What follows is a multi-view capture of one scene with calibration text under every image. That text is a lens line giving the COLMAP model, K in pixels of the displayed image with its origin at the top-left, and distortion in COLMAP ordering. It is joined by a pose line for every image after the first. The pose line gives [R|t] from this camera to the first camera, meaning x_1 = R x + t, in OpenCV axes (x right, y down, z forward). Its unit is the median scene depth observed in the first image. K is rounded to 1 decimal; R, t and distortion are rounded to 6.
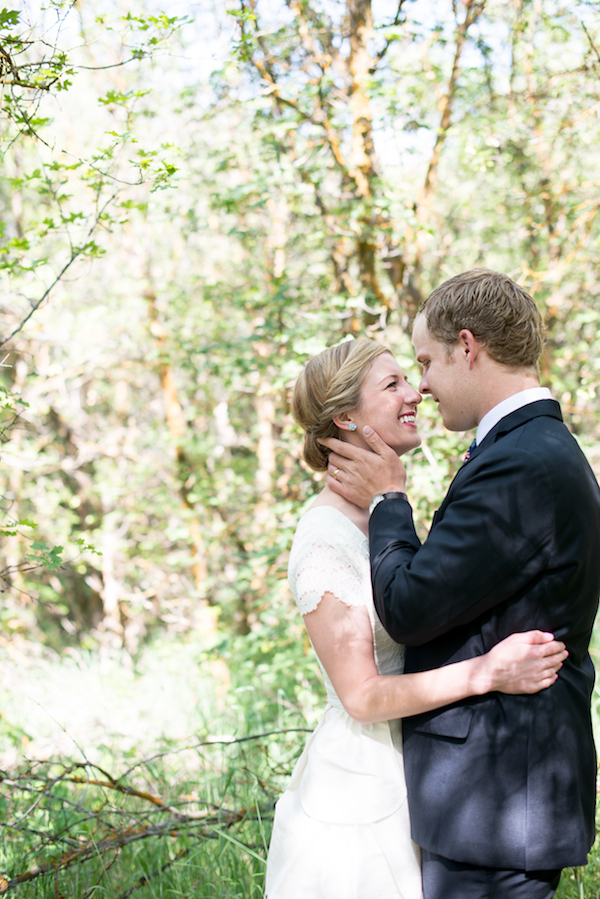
lens RADIAL K [[1296.6, 0, 301.0], [0, 1296.6, 452.1], [0, 0, 1]] dist [0.044401, 0.000000]
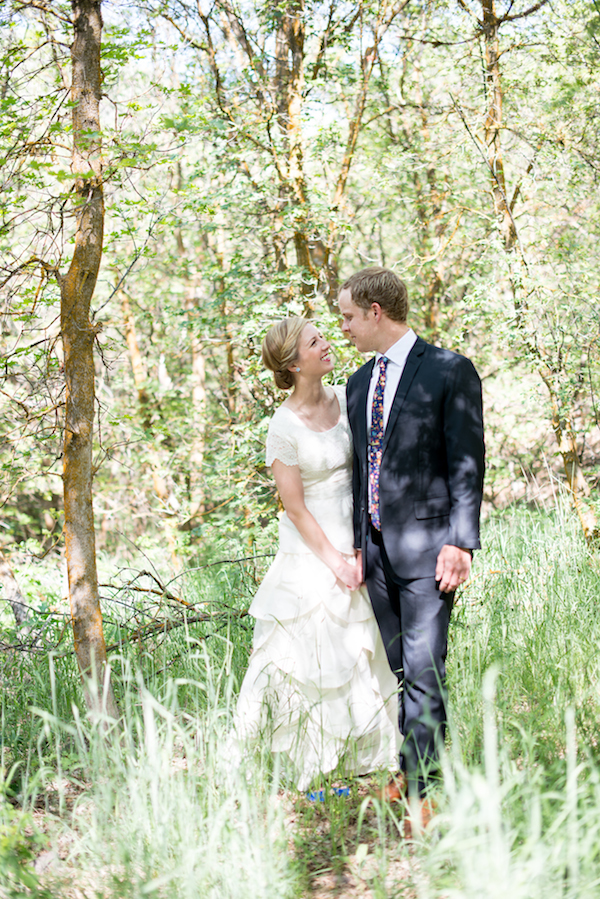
lens RADIAL K [[1296.6, 0, 300.4], [0, 1296.6, 447.2], [0, 0, 1]] dist [0.044401, 0.000000]
pose [[0.997276, -0.018559, 0.071388, -0.057047], [0.016364, 0.999379, 0.031215, 0.026409], [-0.071923, -0.029962, 0.996960, -0.418294]]
